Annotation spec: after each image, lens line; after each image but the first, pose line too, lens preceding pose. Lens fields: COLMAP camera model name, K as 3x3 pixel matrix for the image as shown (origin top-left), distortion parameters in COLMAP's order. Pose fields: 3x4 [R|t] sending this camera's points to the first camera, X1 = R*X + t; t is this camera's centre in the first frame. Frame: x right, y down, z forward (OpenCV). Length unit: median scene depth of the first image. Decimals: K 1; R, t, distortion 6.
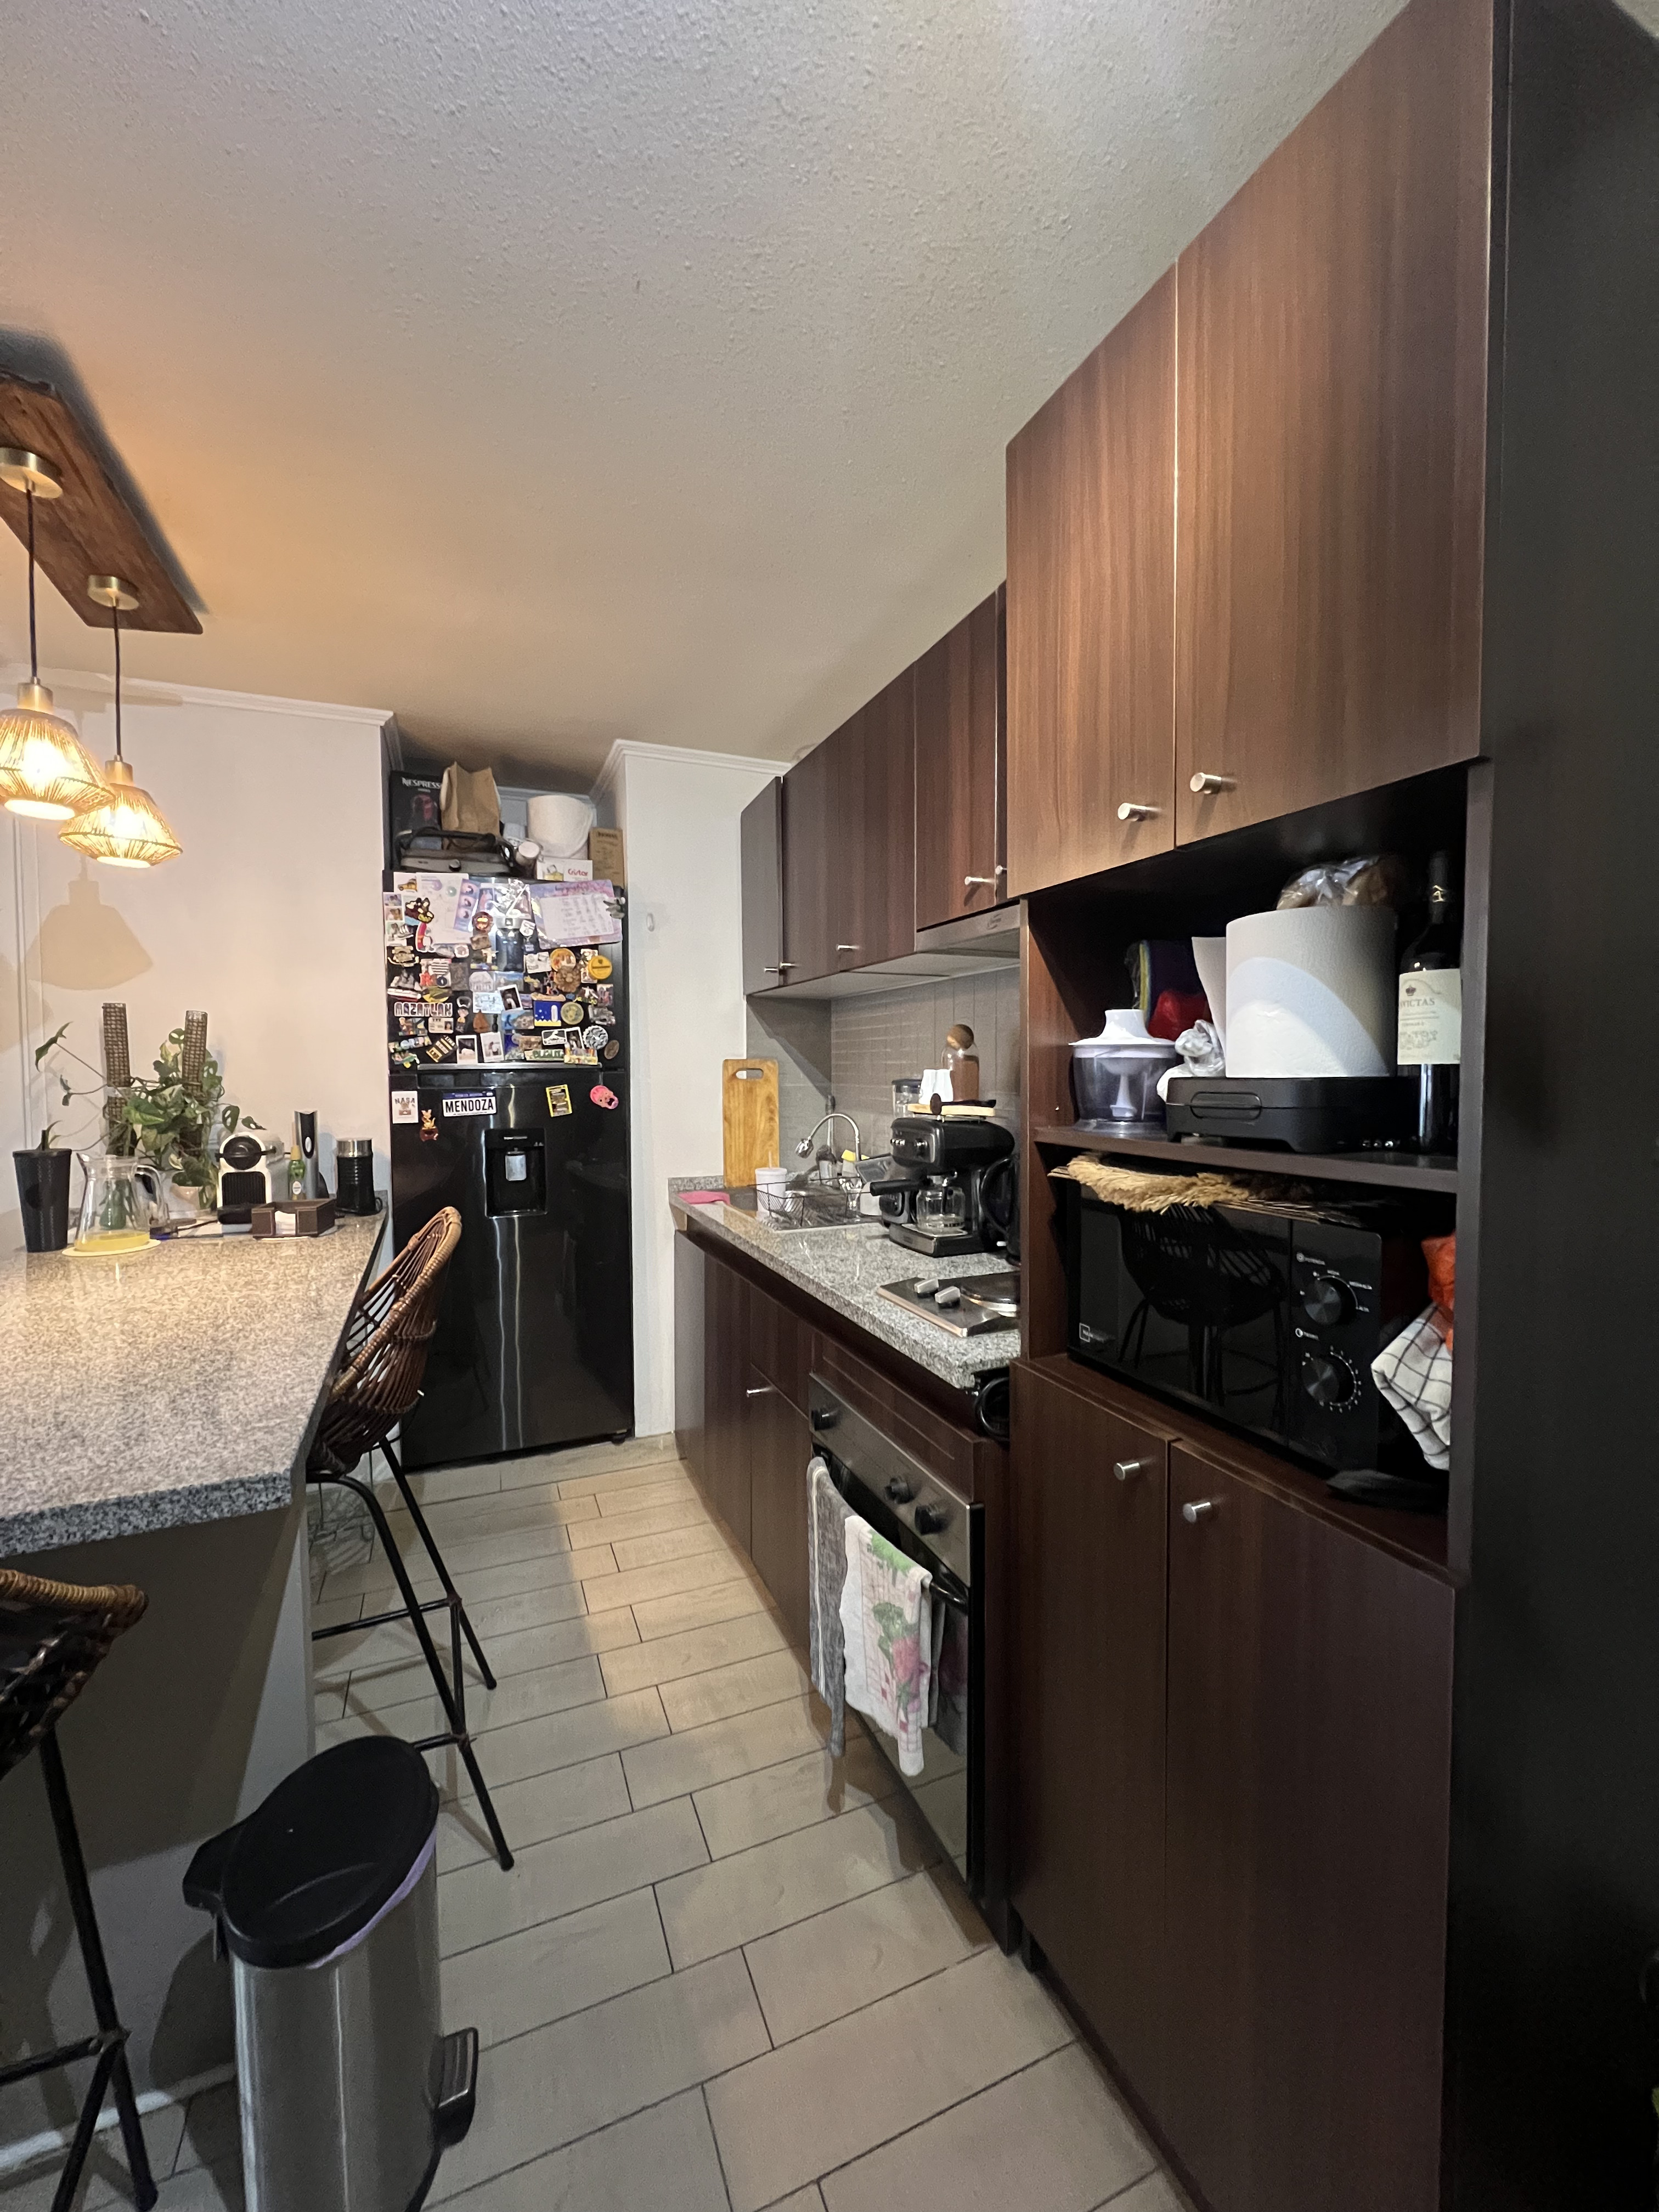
lens RADIAL K [[883.2, 0, 835.5], [0, 883.2, 1103.6], [0, 0, 1]] dist [-0.007005, 0.000210]
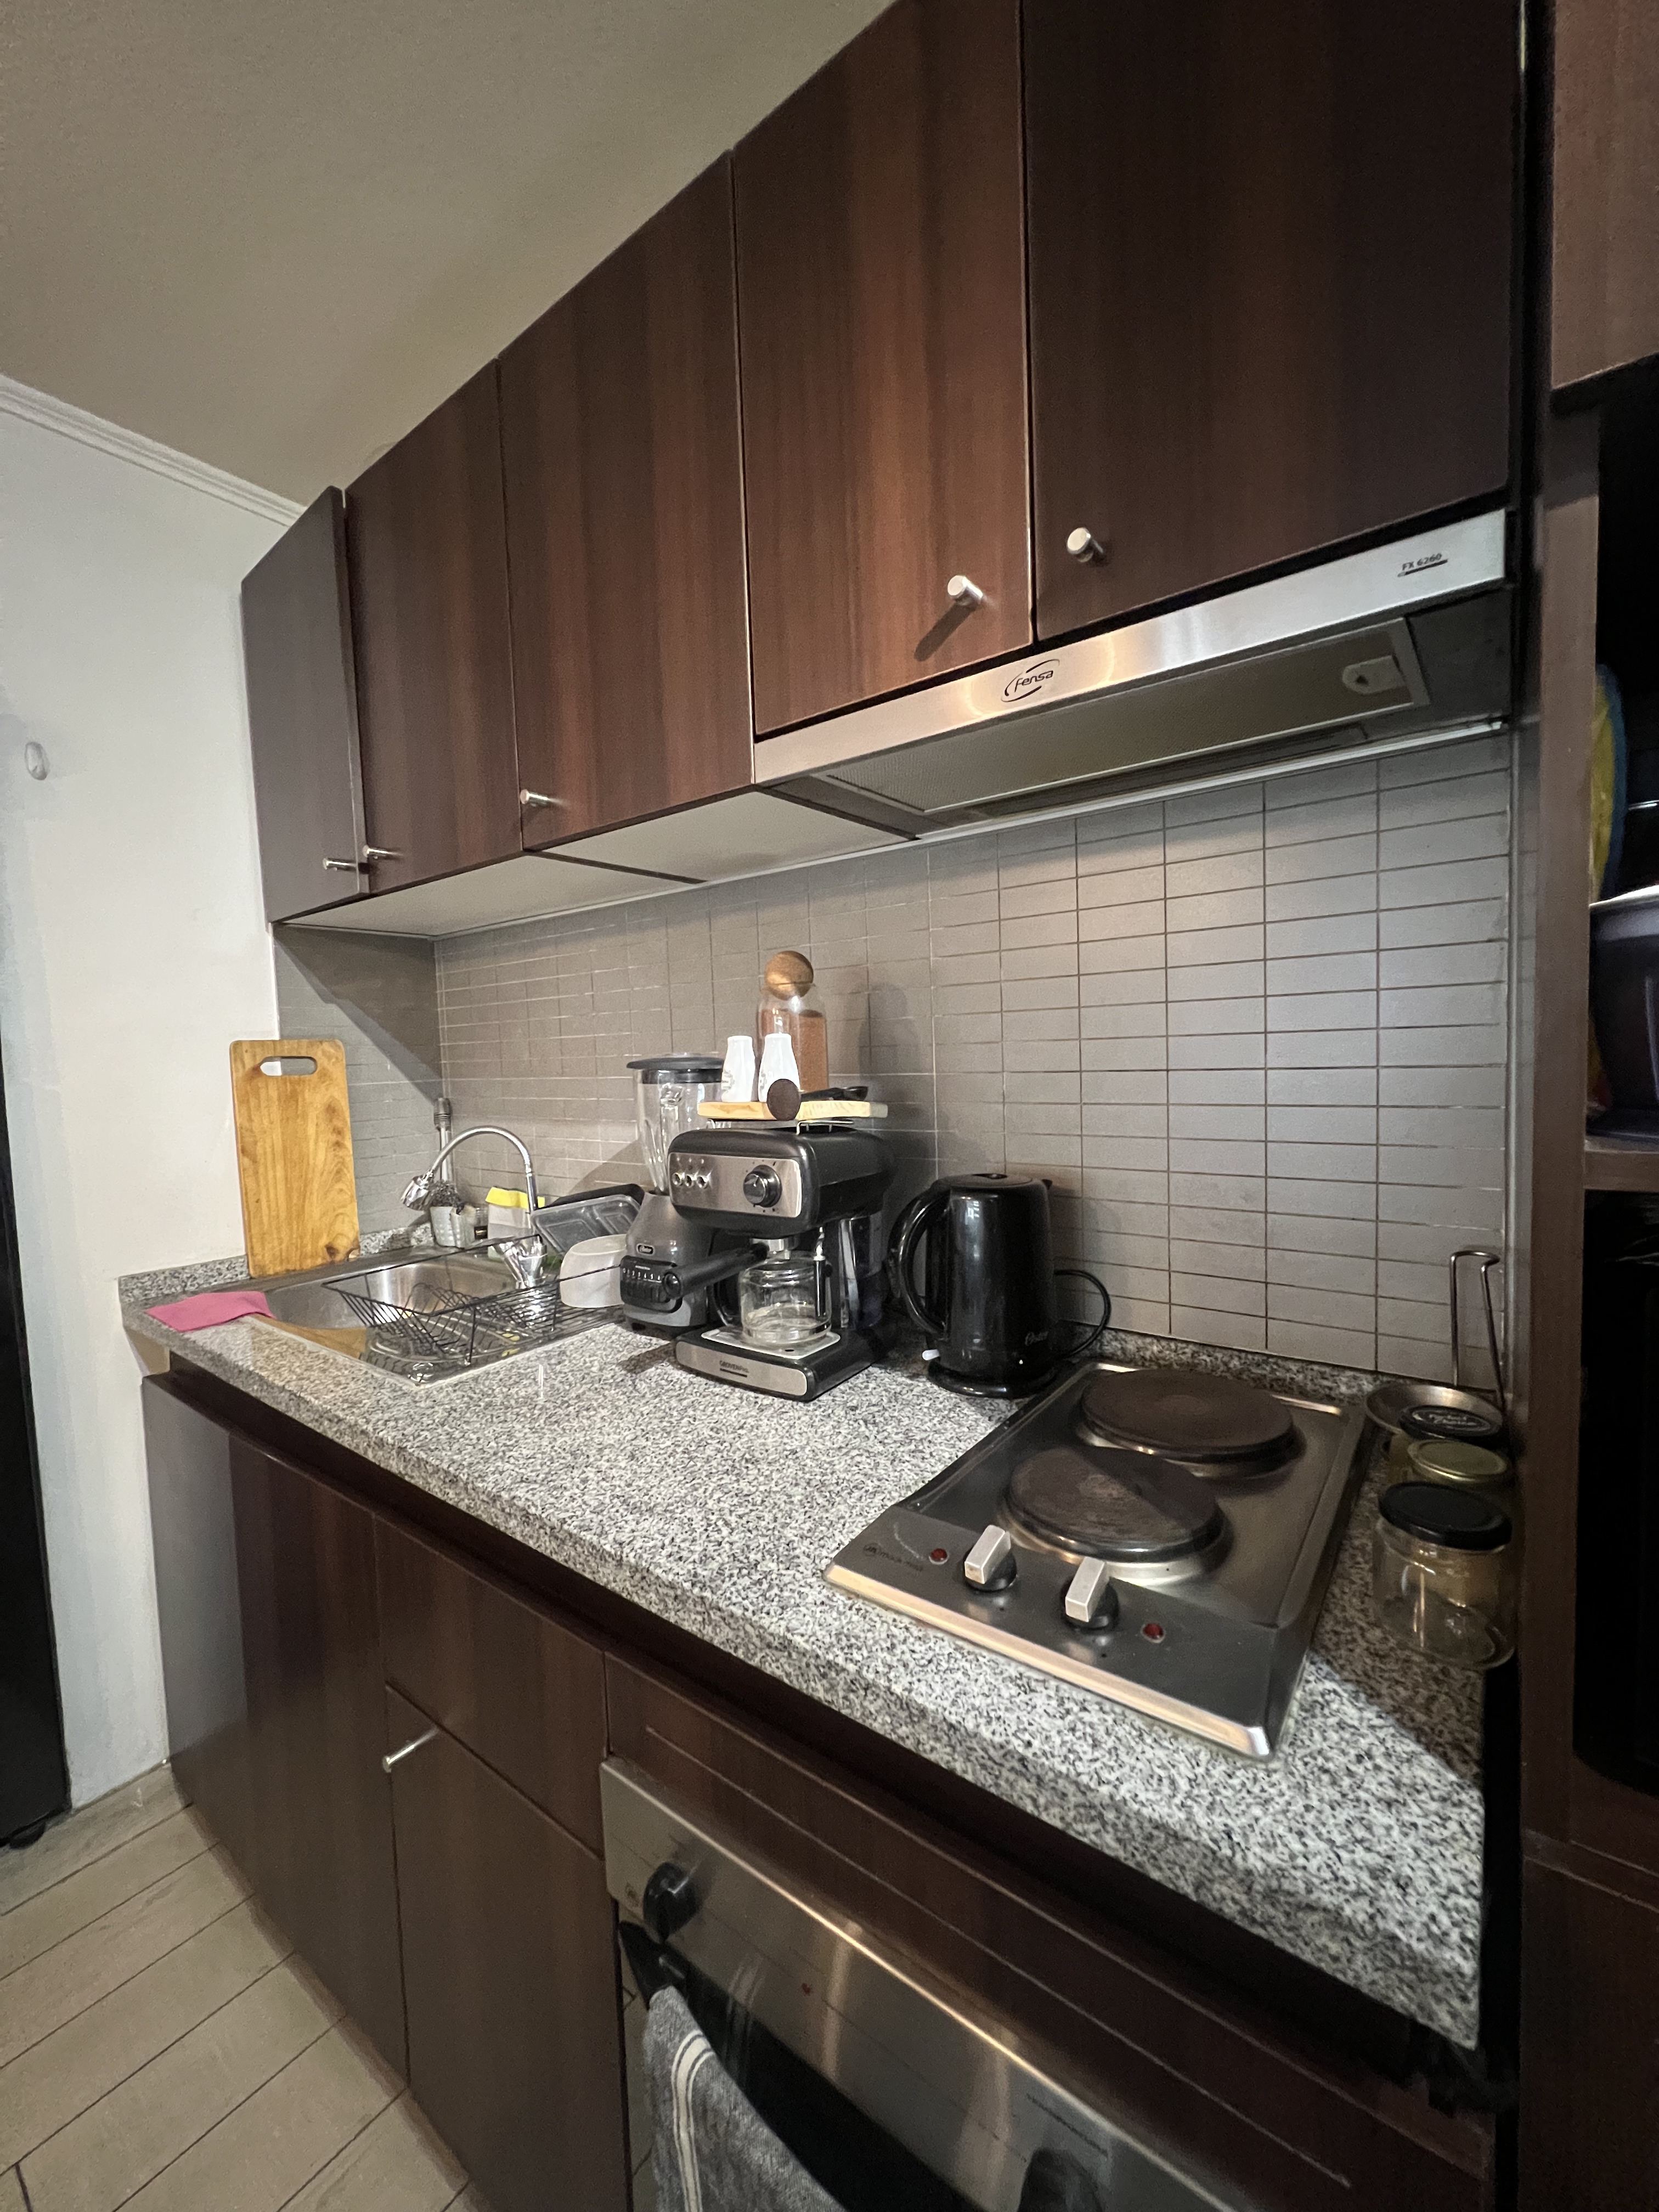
lens RADIAL K [[879.5, 0, 828.2], [0, 879.5, 1105.5], [0, 0, 1]] dist [-0.002787, -0.000213]
pose [[0.871817, -0.057193, 0.486482, -0.084009], [0.052493, 0.998349, 0.023298, -0.005121], [-0.487012, 0.005226, 0.873380, 0.411504]]
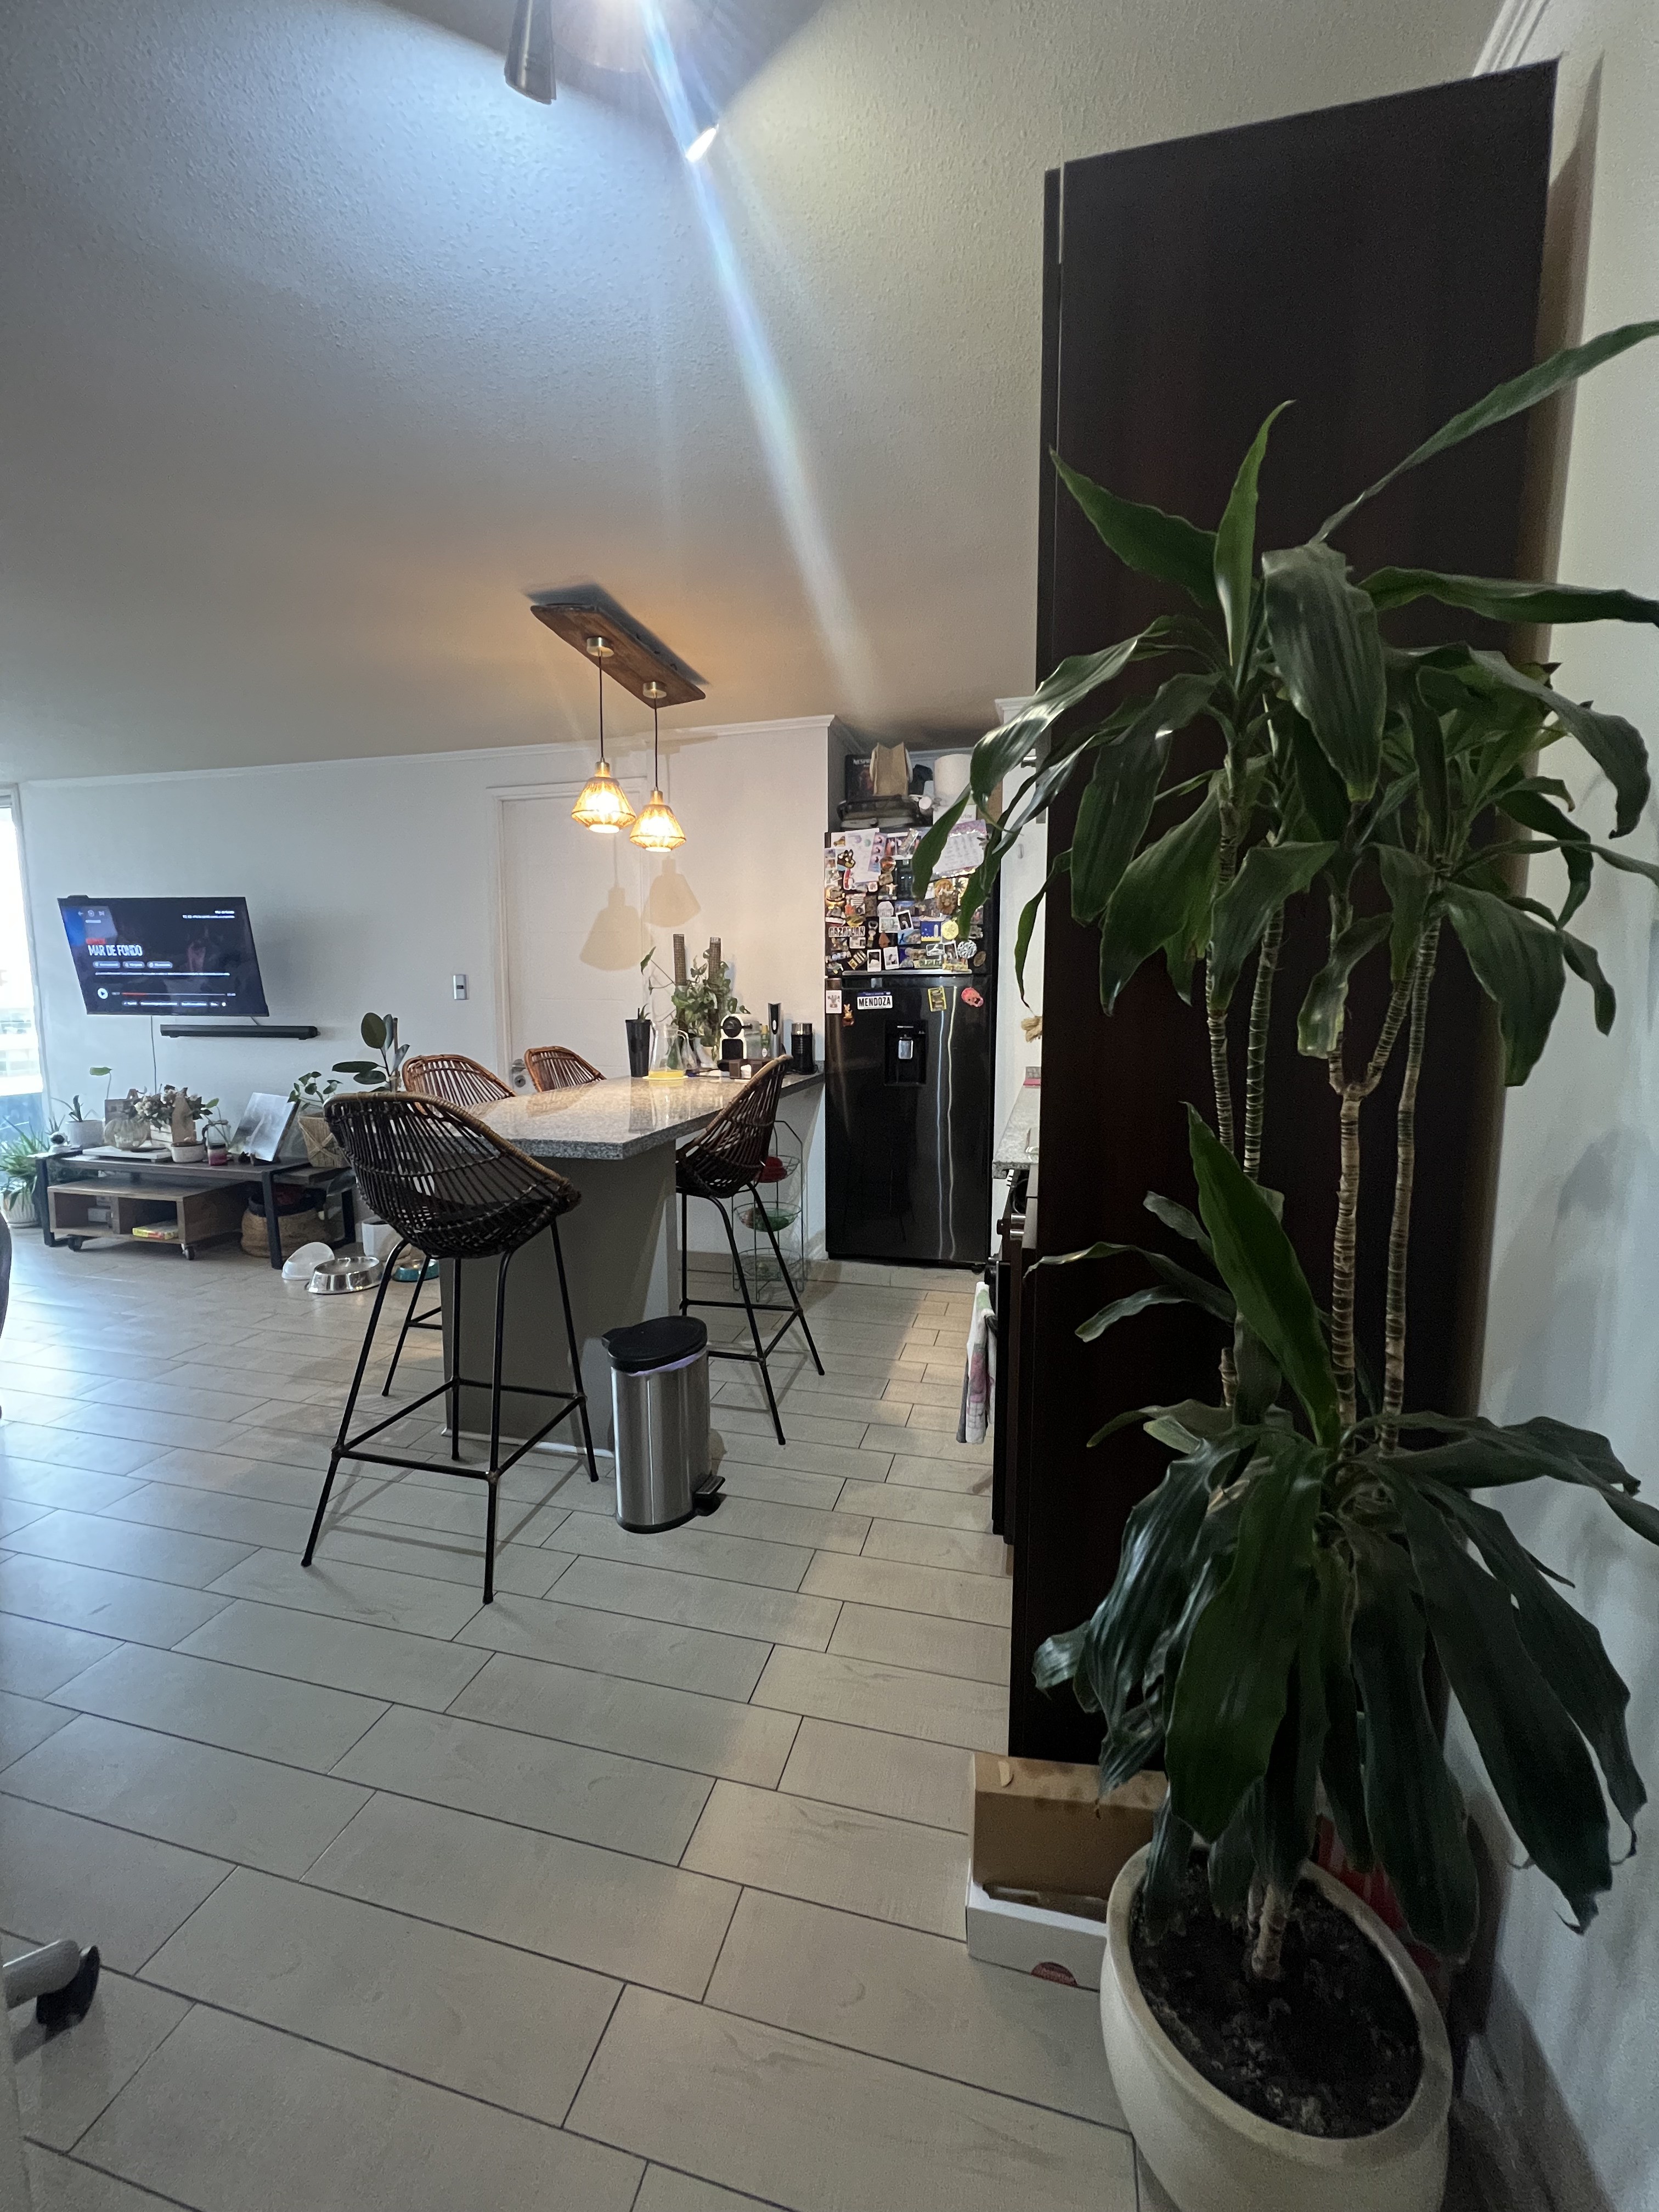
lens RADIAL K [[883.2, 0, 827.5], [0, 883.2, 1103.4], [0, 0, 1]] dist [-0.007005, 0.000210]
pose [[0.794019, 0.080447, -0.602547, 0.371621], [-0.031181, 0.995290, 0.091793, 0.036586], [0.607093, -0.054098, 0.792787, -0.139634]]
